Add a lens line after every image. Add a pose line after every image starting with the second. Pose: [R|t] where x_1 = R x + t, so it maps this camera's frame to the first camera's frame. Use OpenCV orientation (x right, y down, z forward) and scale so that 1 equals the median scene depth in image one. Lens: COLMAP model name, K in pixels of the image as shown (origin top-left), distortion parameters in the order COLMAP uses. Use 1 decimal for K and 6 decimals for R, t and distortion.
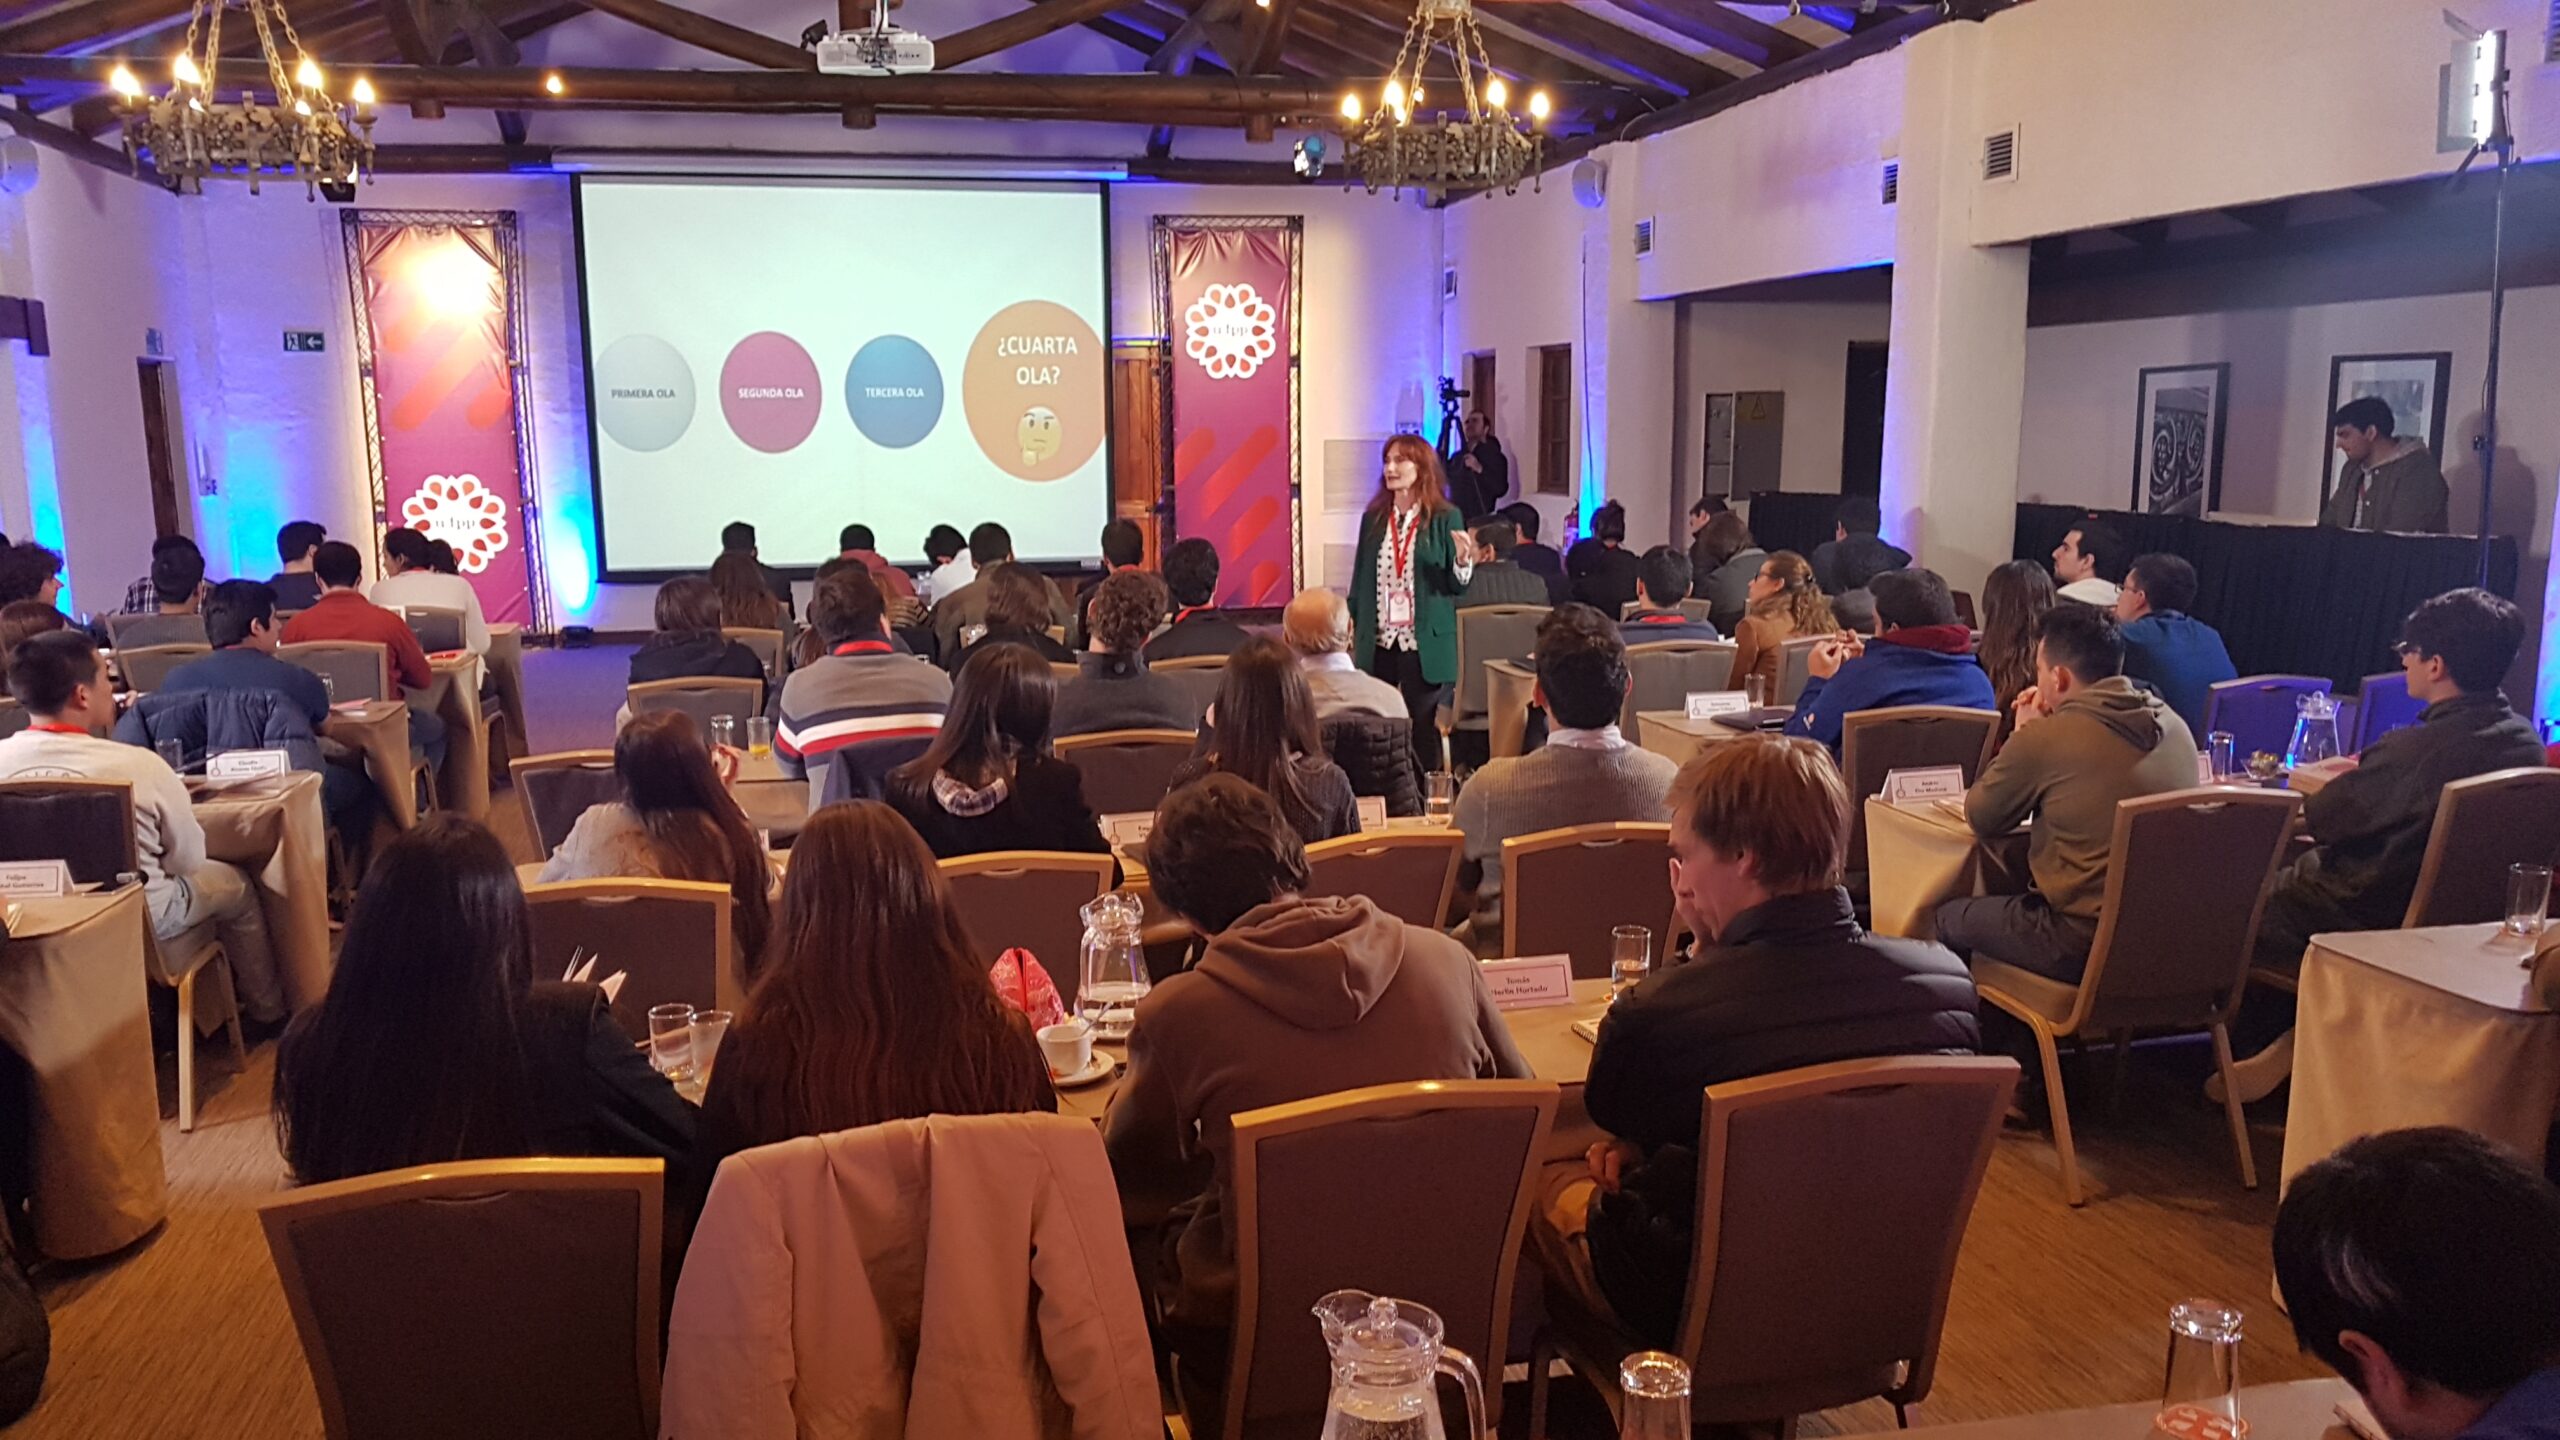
lens RADIAL K [[2013.5, 0, 1228.8], [0, 2013.5, 767.3], [0, 0, 1]] dist [0.015330, -0.009273]
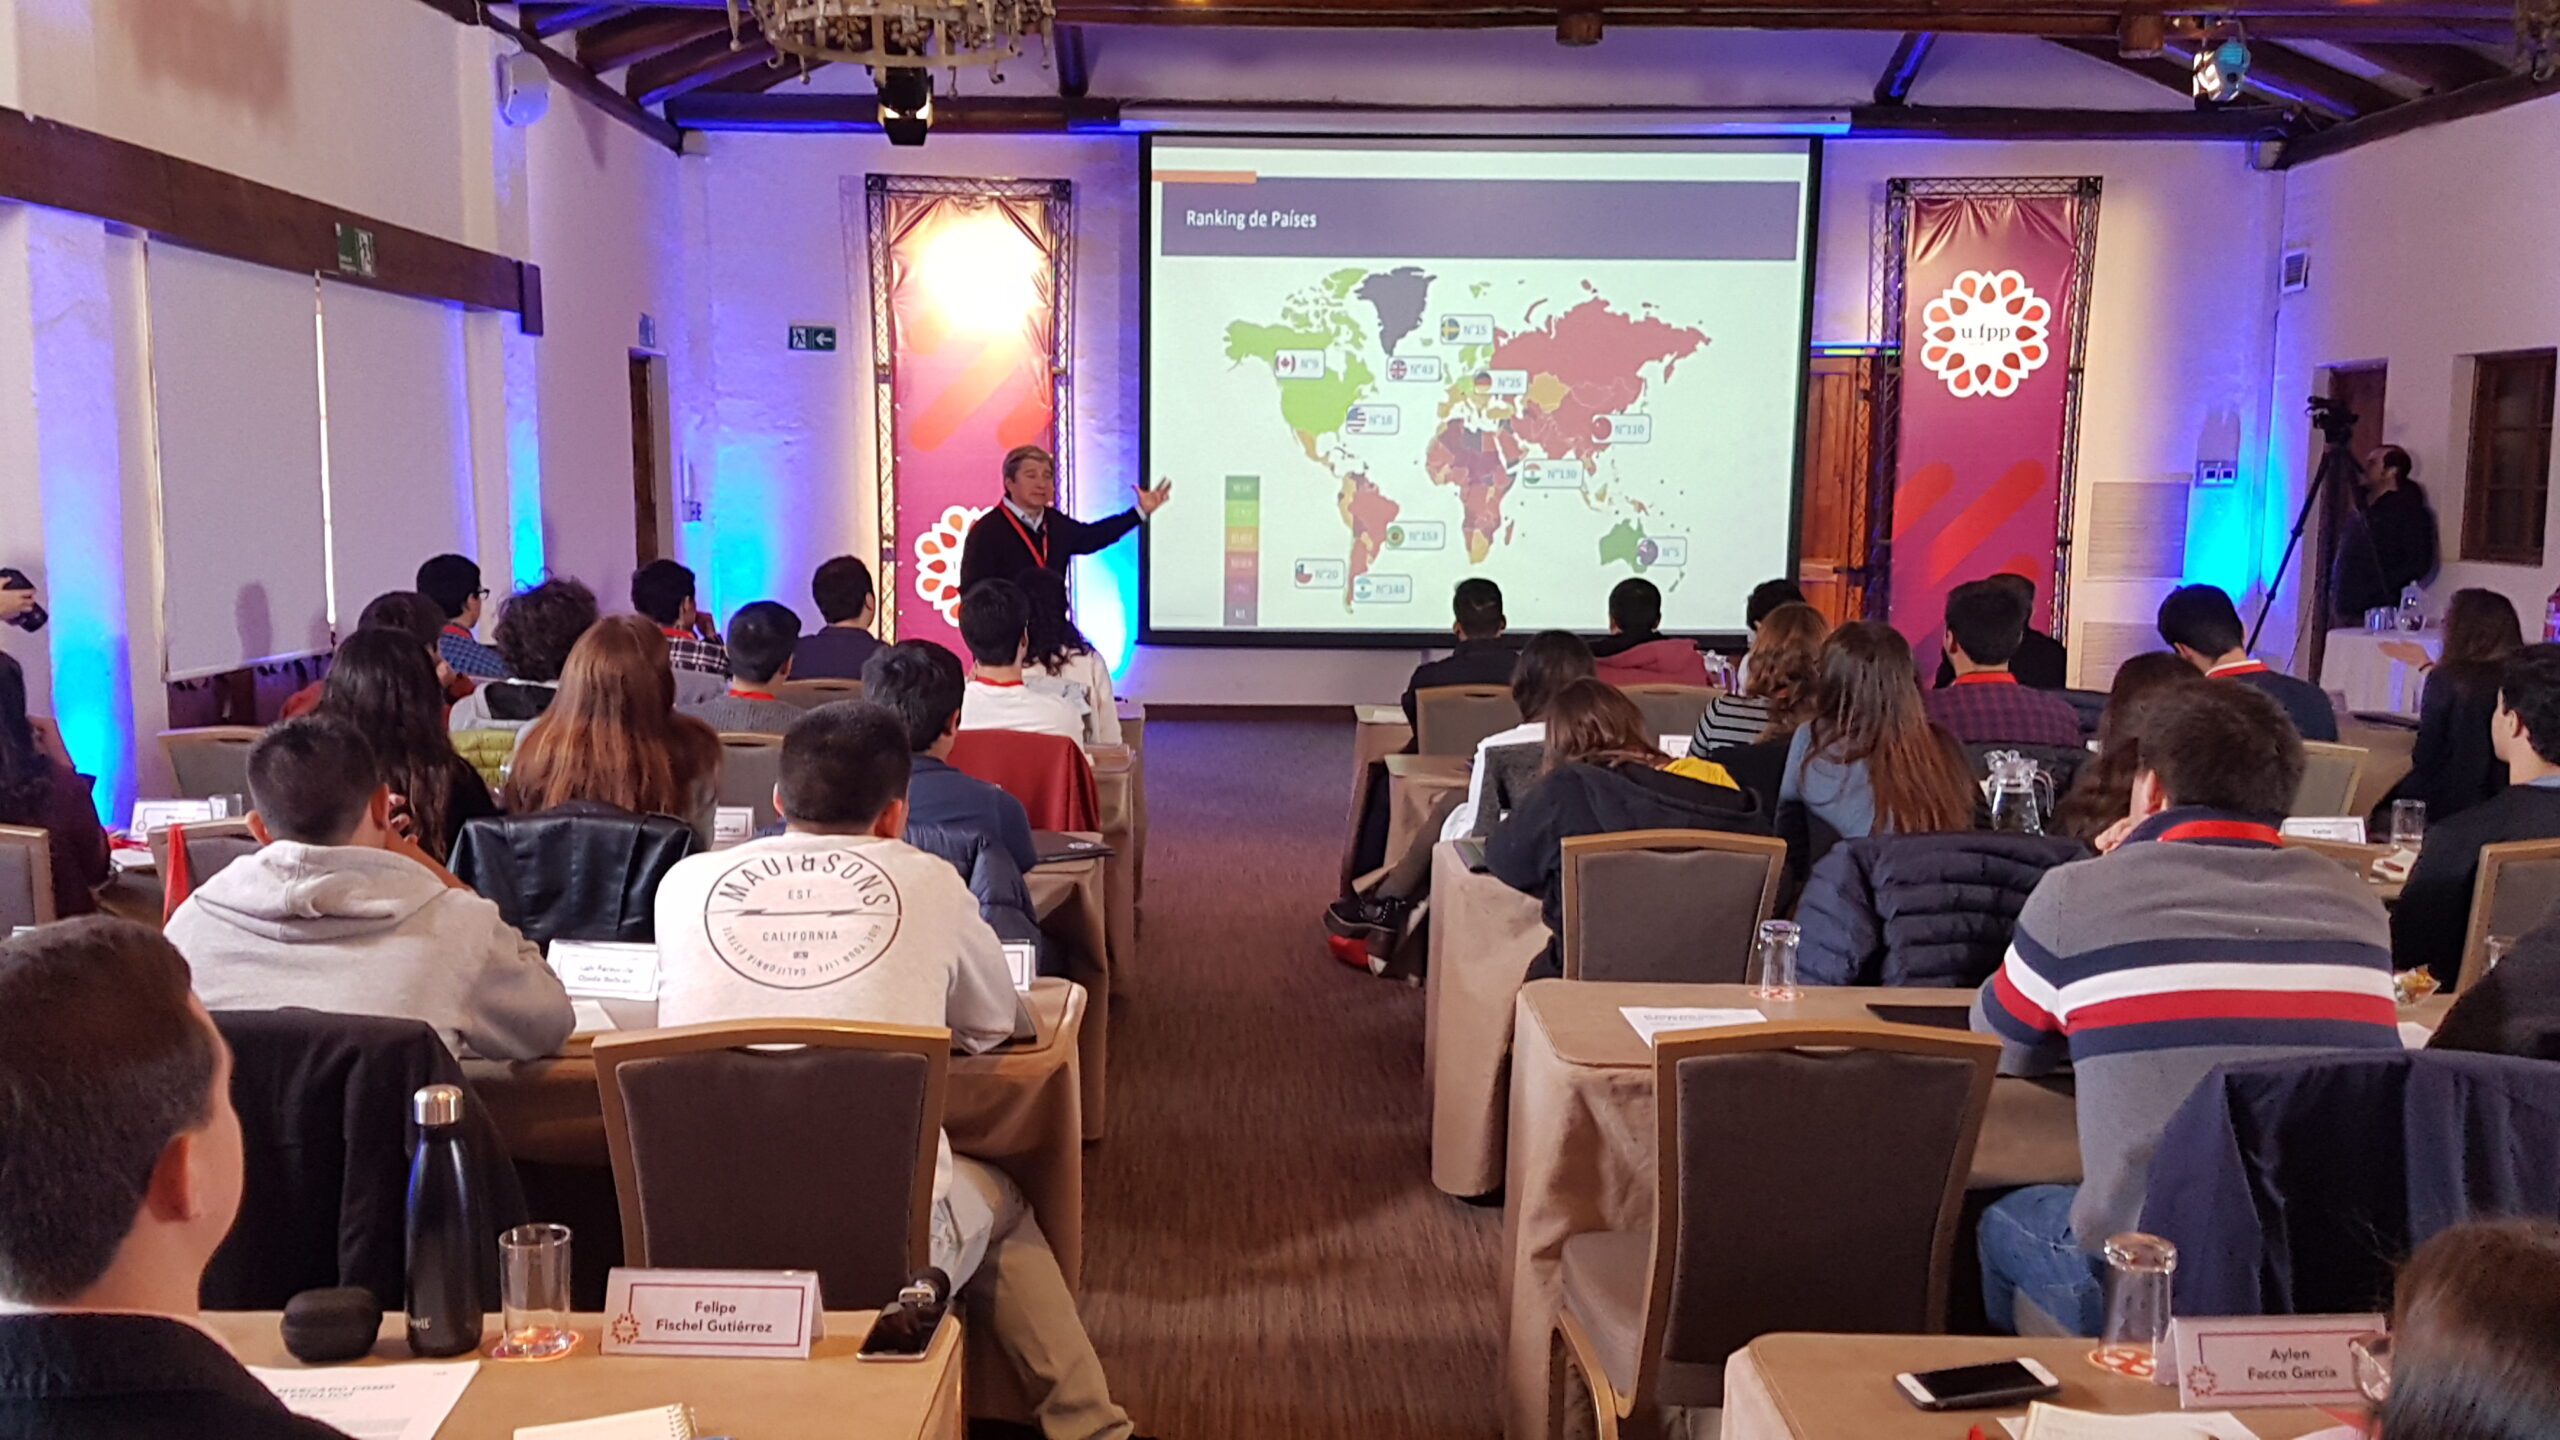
lens RADIAL K [[2228.7, 0, 1241.8], [0, 2228.7, 736.5], [0, 0, 1]] dist [0.160050, -0.063057]
pose [[0.981755, 0.043428, -0.185124, -0.115487], [-0.053247, 0.997408, -0.048400, -0.015455], [0.182542, 0.057375, 0.981523, 0.150999]]
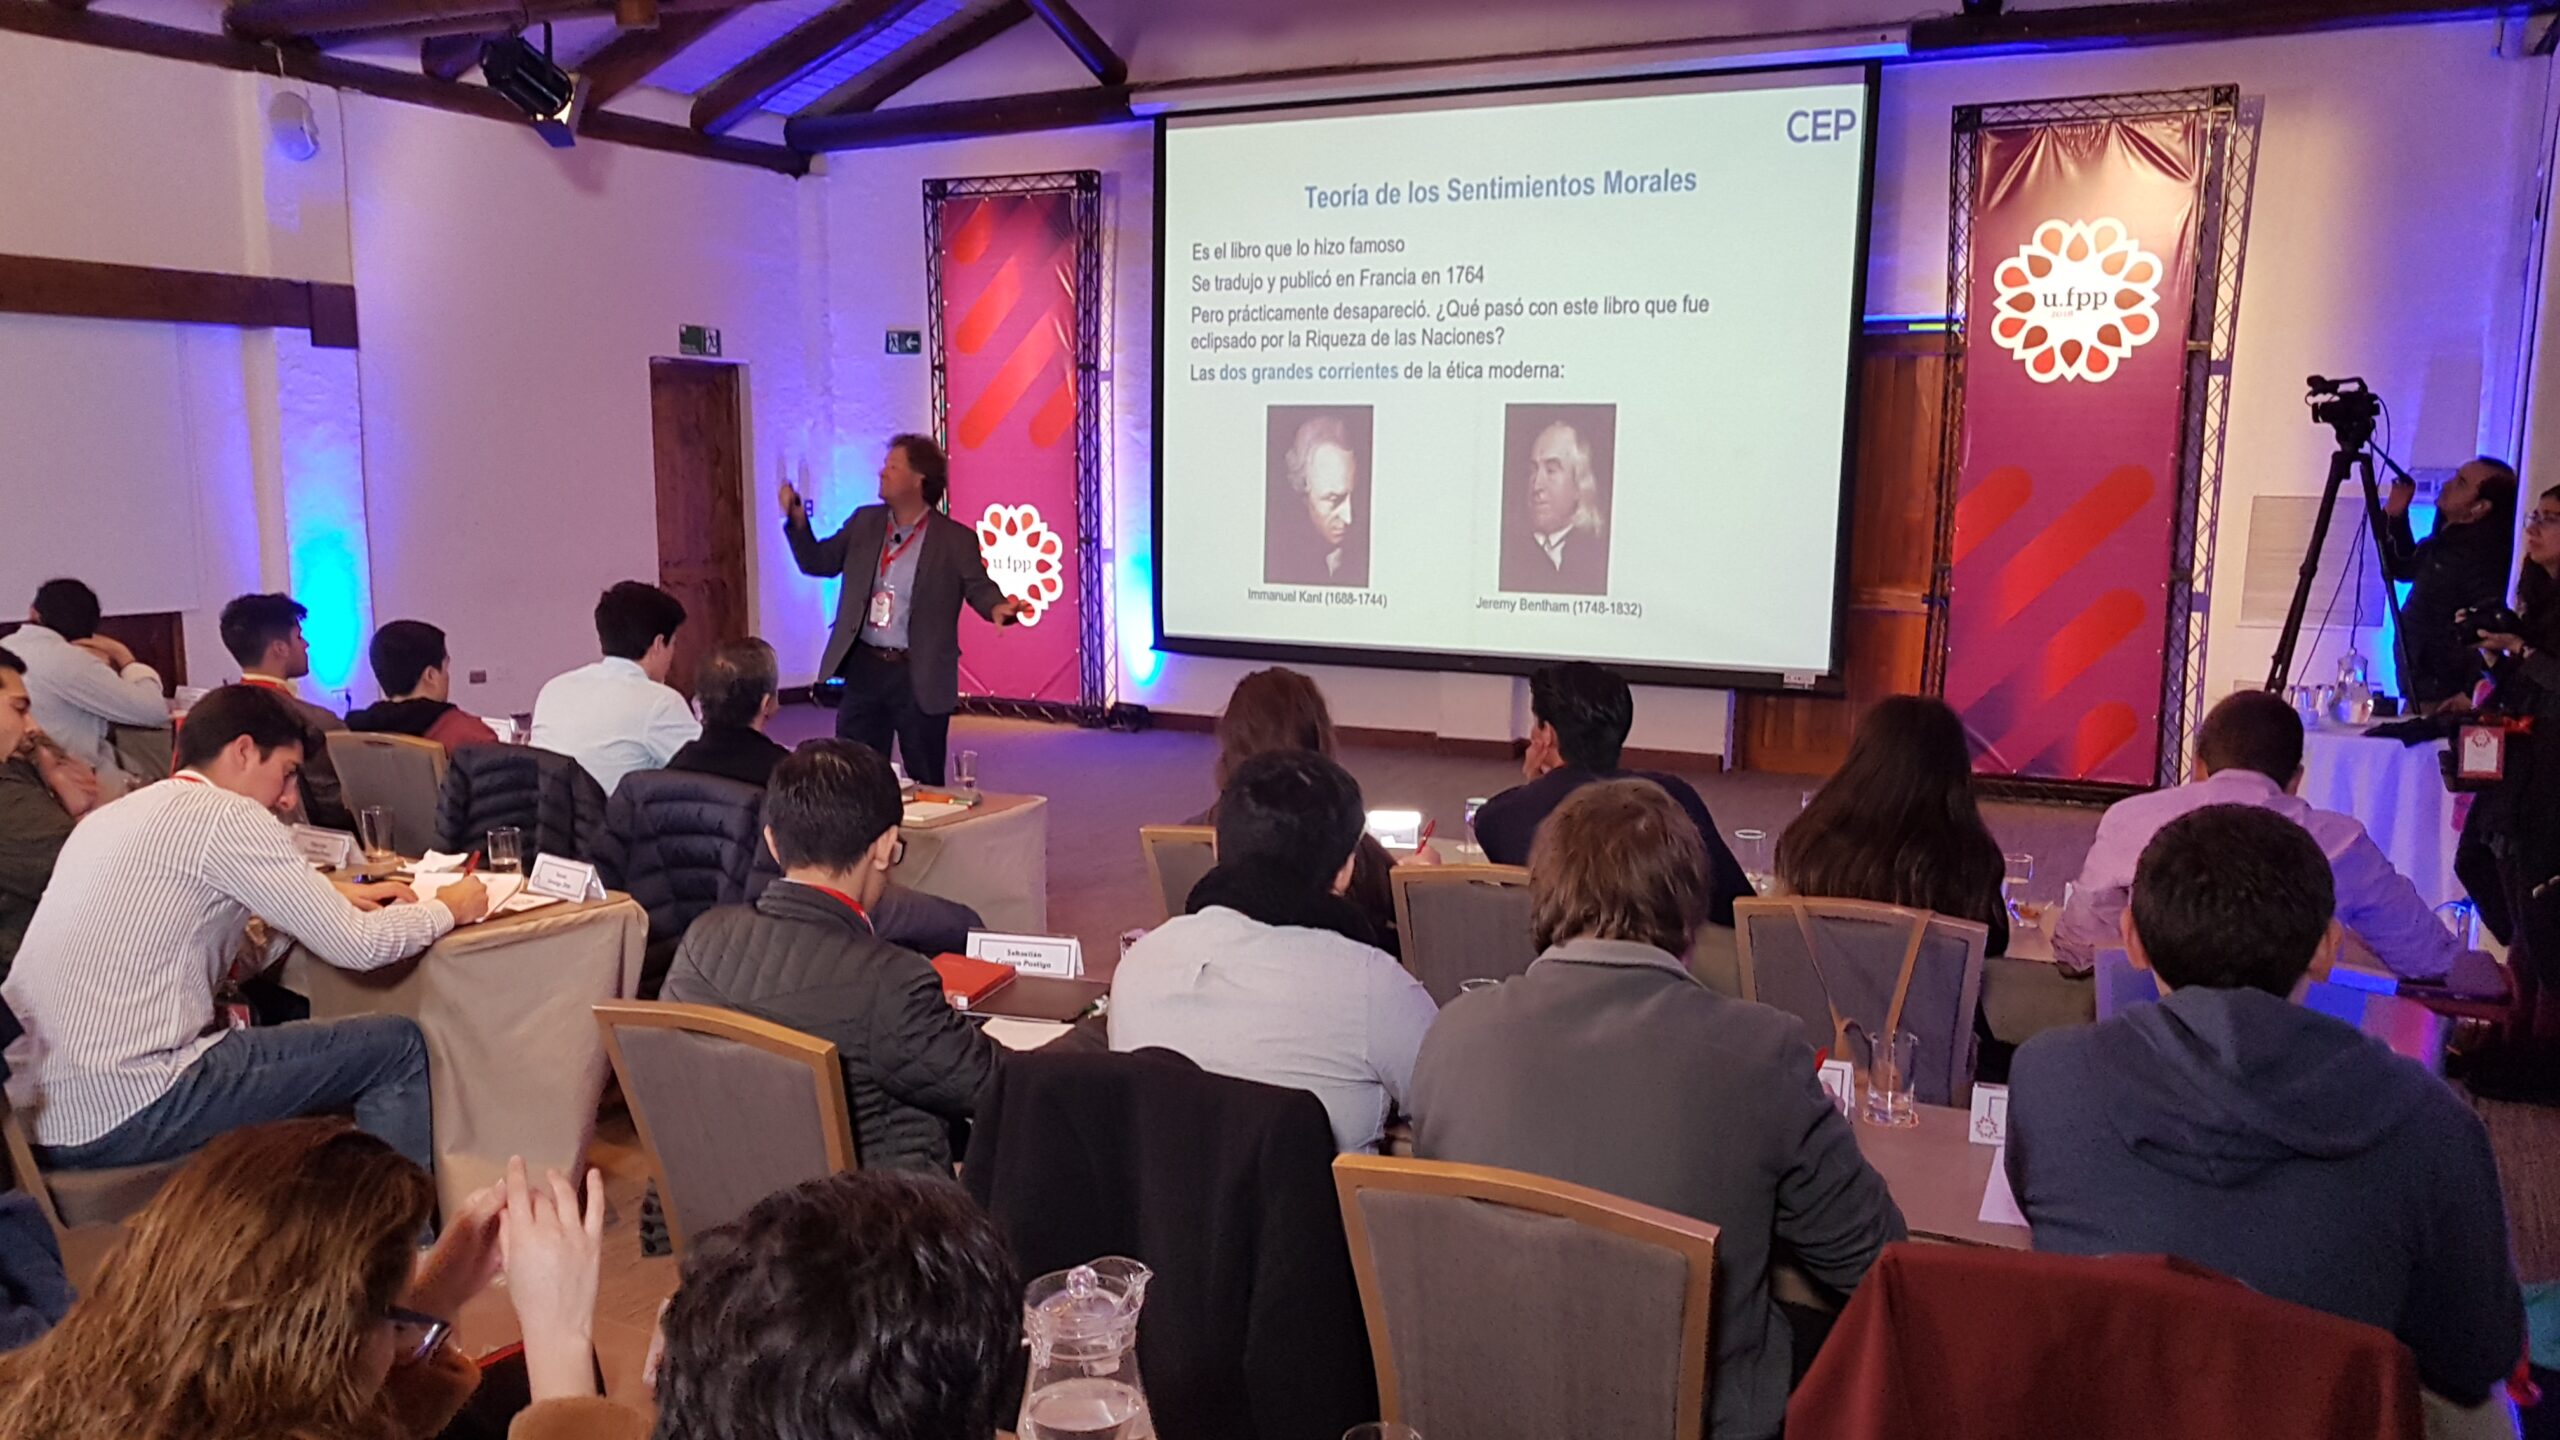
lens RADIAL K [[2013.5, 0, 1266.8], [0, 2013.5, 769.2], [0, 0, 1]] dist [0.015330, -0.009273]
pose [[0.773636, 0.117930, -0.622559, 0.220545], [-0.126555, 0.991489, 0.030550, -0.081015], [0.620863, 0.055153, 0.781976, 0.459809]]
